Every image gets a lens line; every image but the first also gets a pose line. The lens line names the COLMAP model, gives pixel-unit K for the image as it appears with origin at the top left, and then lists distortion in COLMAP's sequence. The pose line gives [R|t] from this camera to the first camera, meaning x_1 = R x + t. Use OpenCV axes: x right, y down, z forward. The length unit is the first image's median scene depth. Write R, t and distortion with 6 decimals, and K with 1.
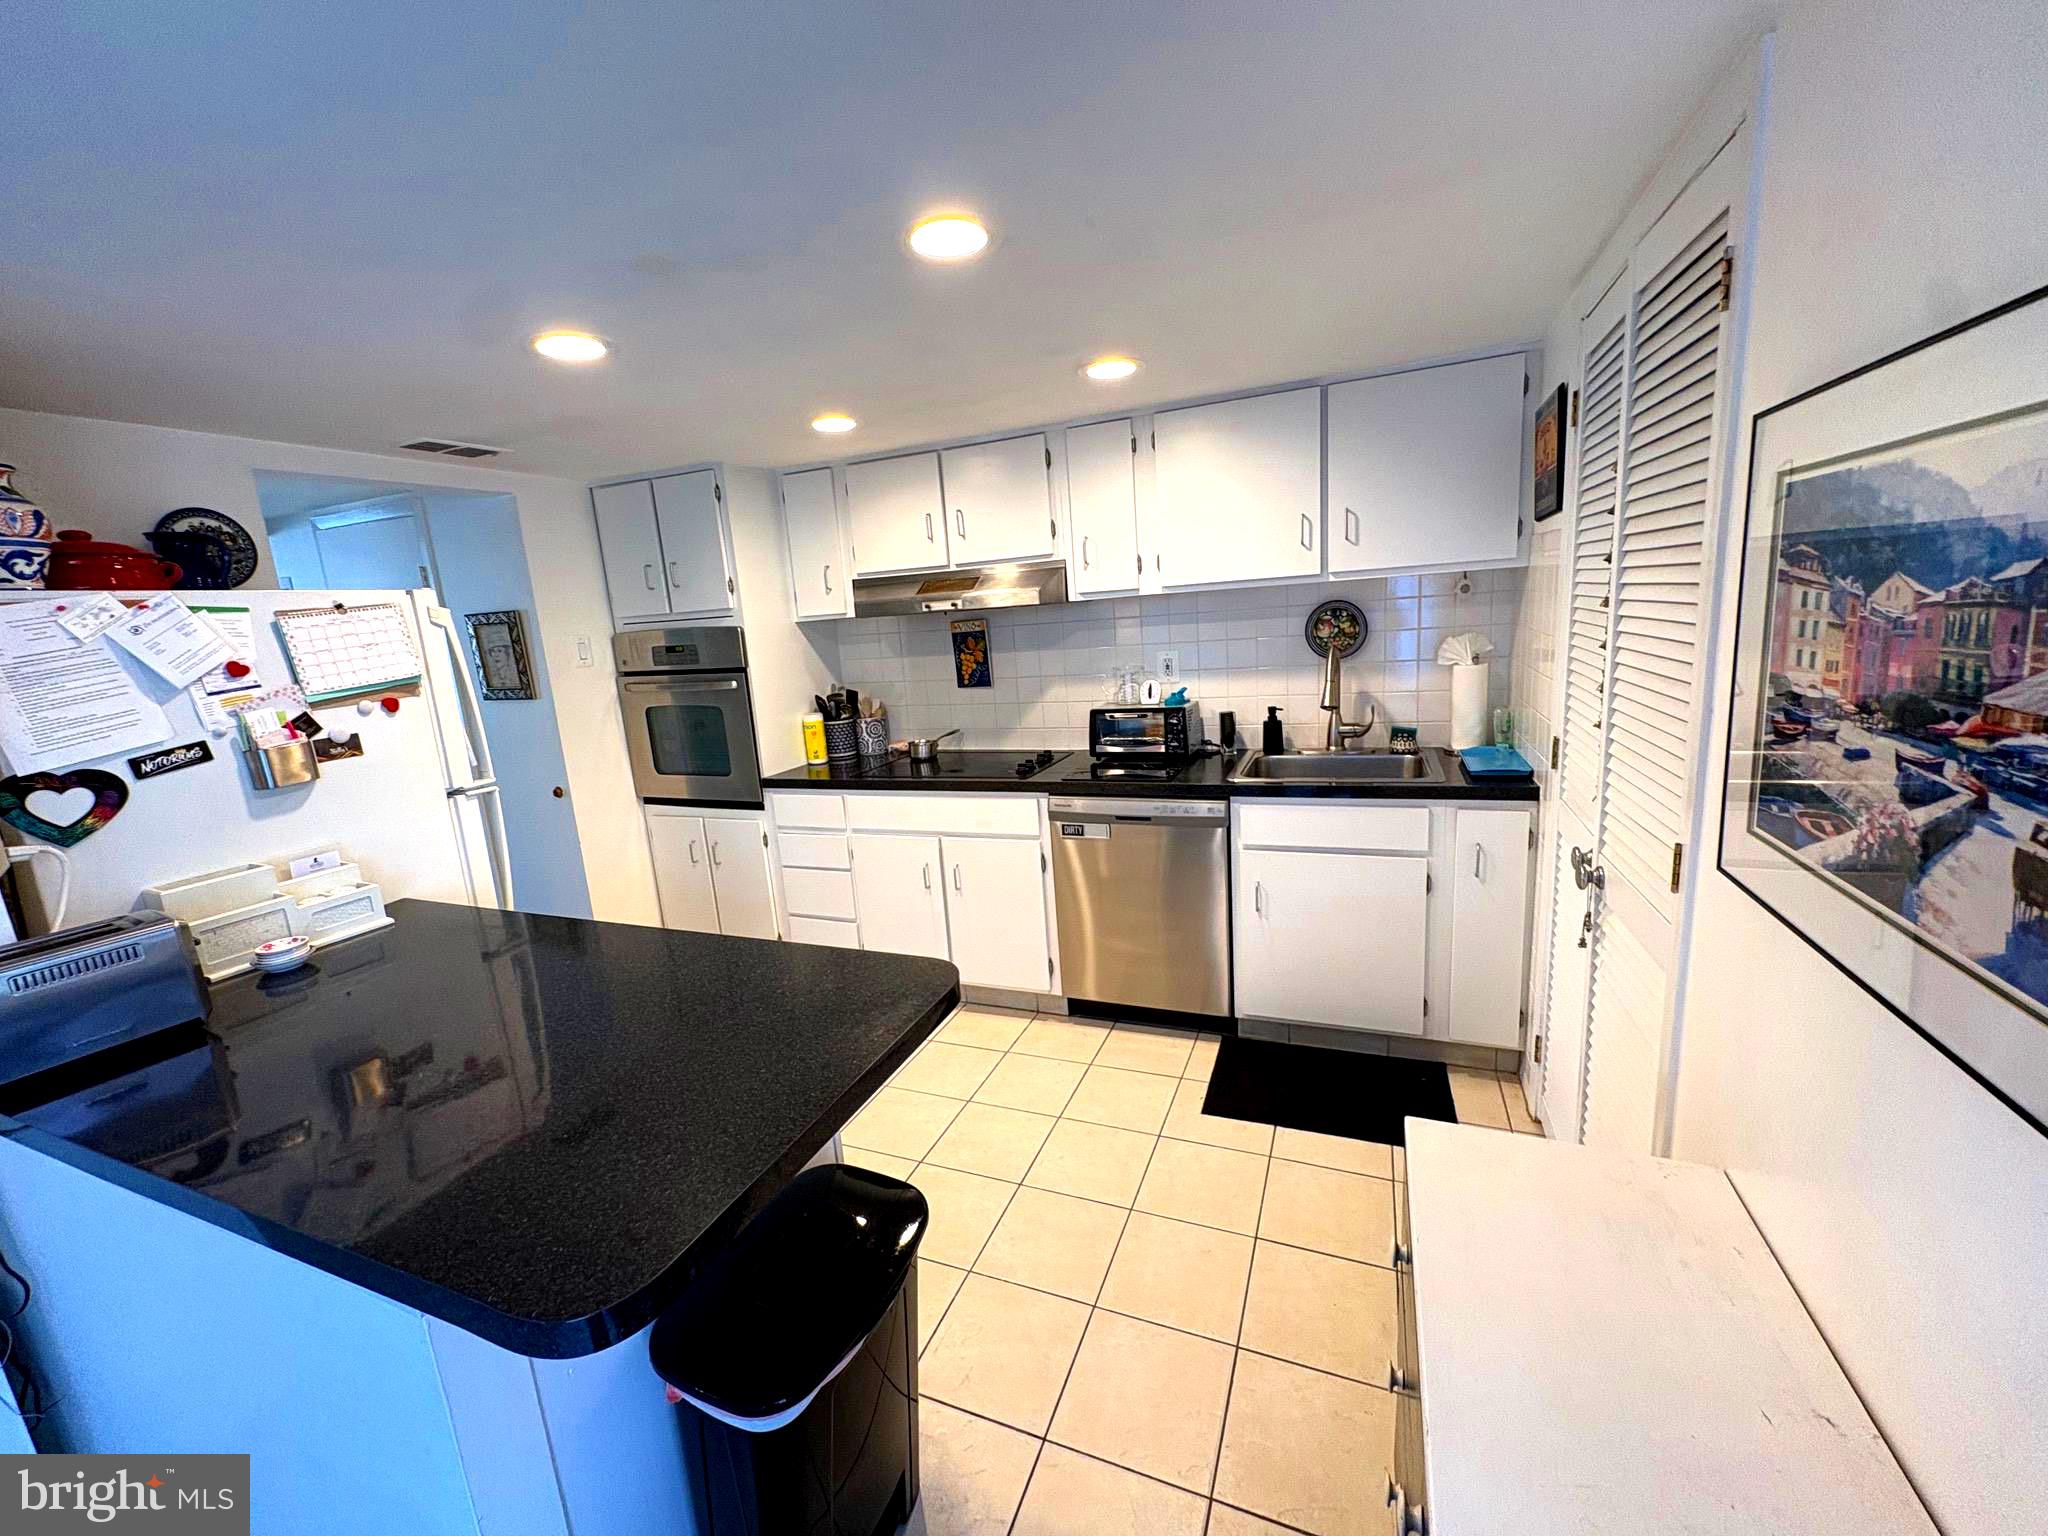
lens RADIAL K [[825.2, 0, 1024.0], [0, 825.2, 768.0], [0, 0, 1]] dist [0.000460, -0.000016]
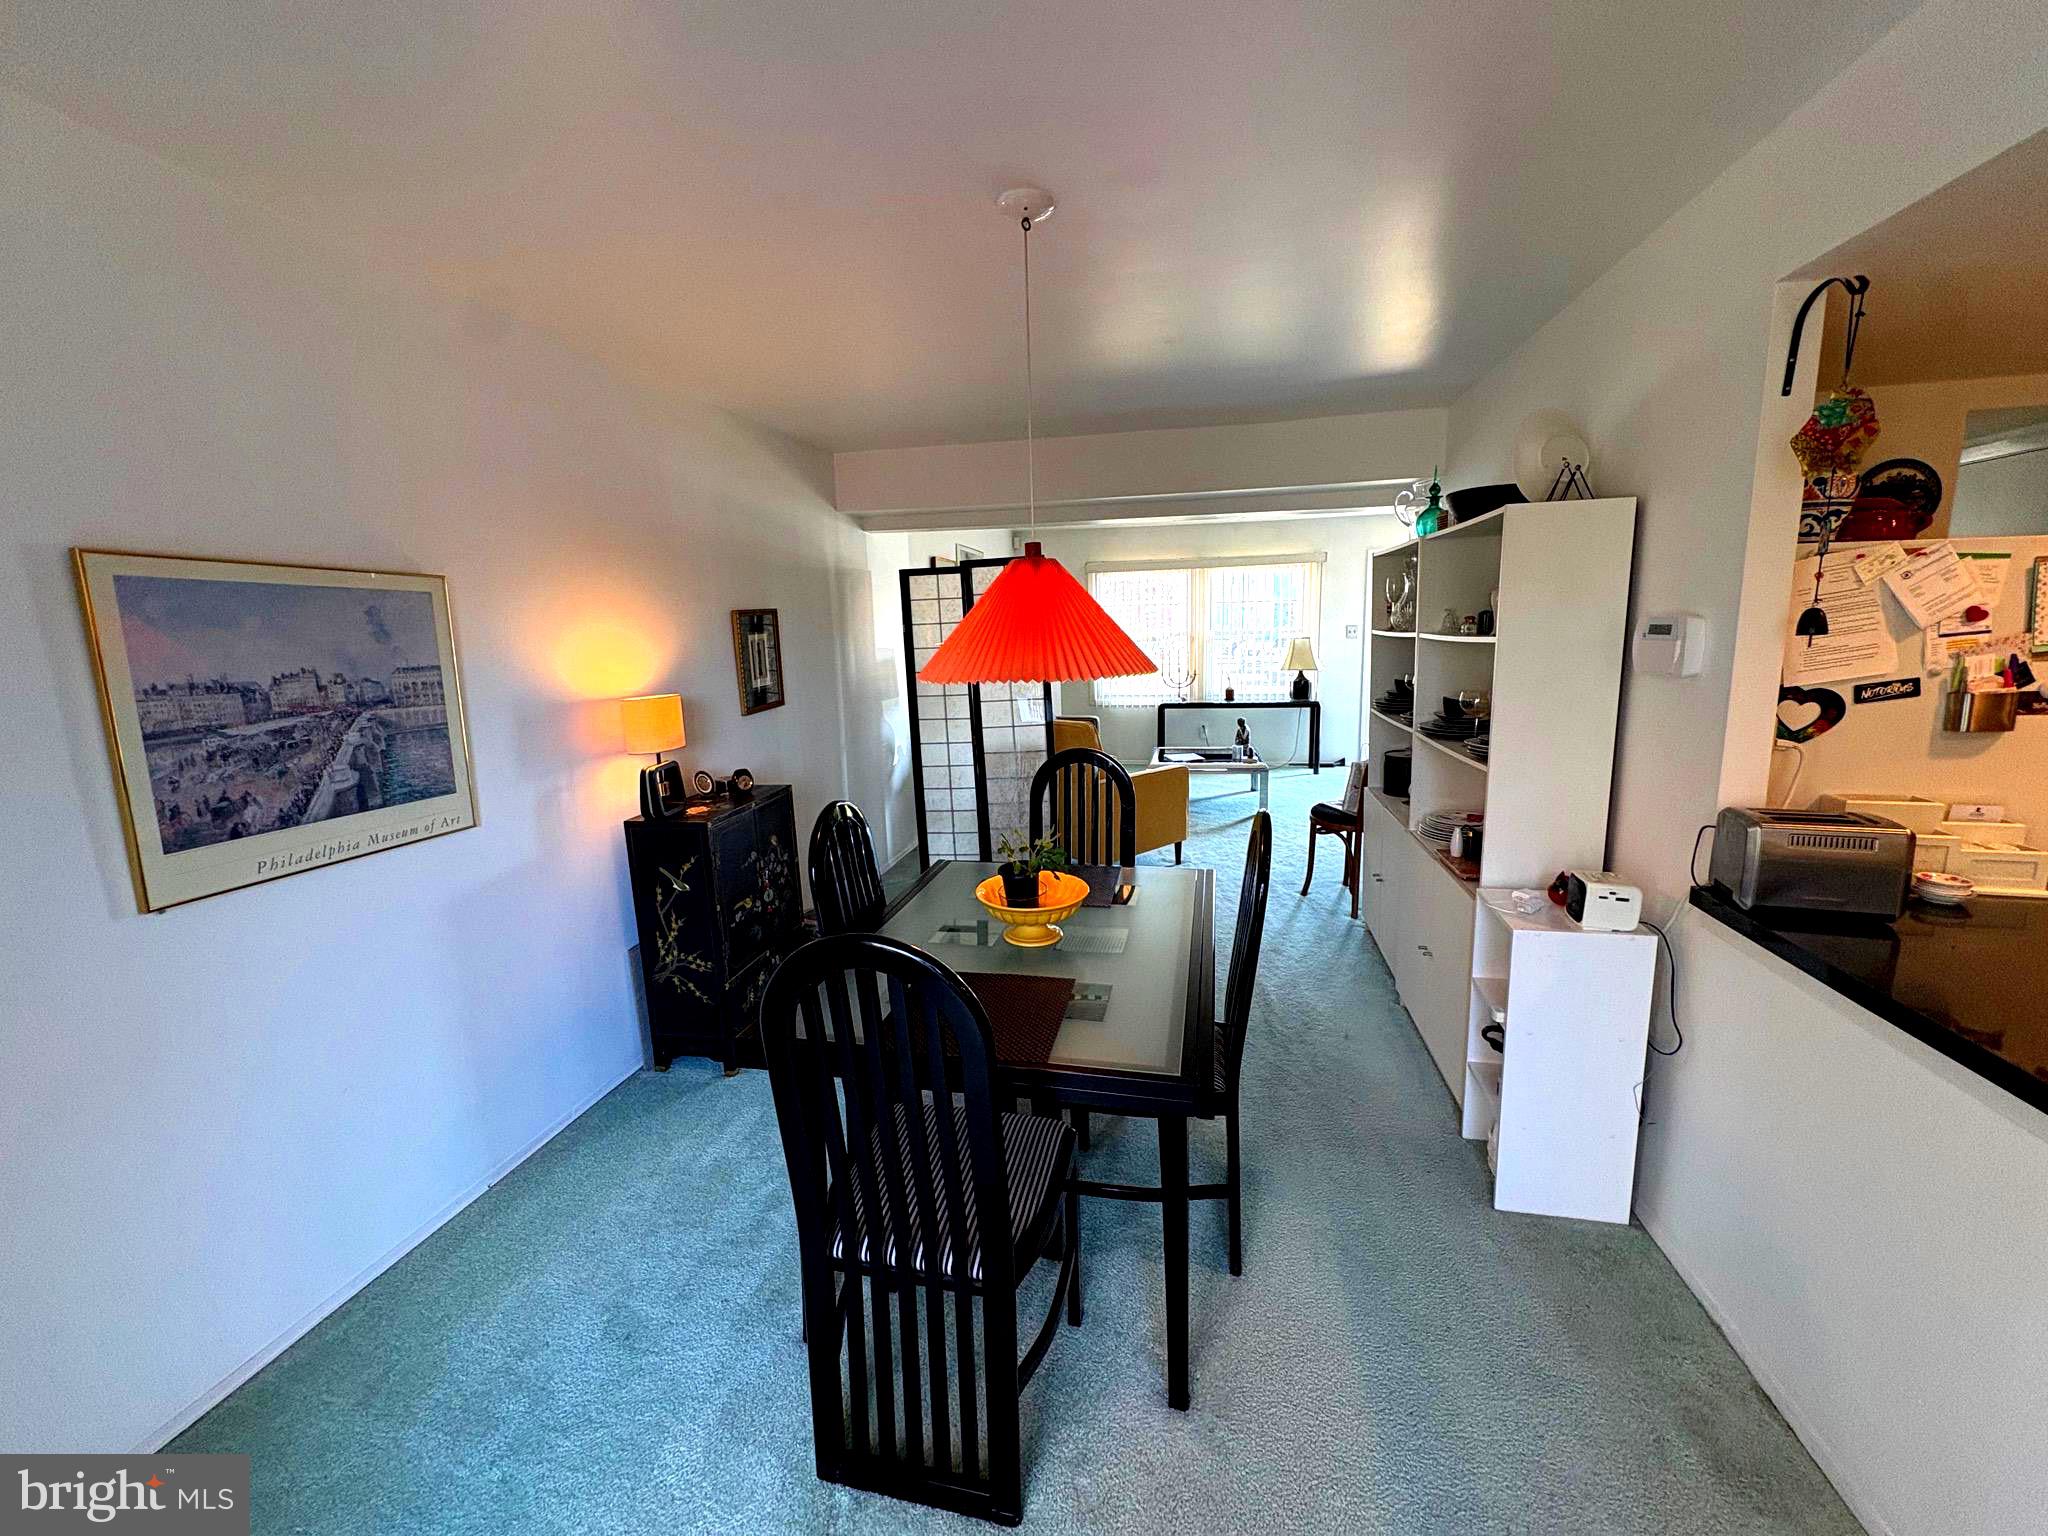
lens RADIAL K [[825.2, 0, 1024.0], [0, 825.2, 768.0], [0, 0, 1]] dist [0.000460, -0.000016]
pose [[0.162905, 0.233517, -0.958609, -0.112060], [-0.174797, 0.963049, 0.204894, 0.066239], [0.971034, 0.134184, 0.197704, -0.356581]]
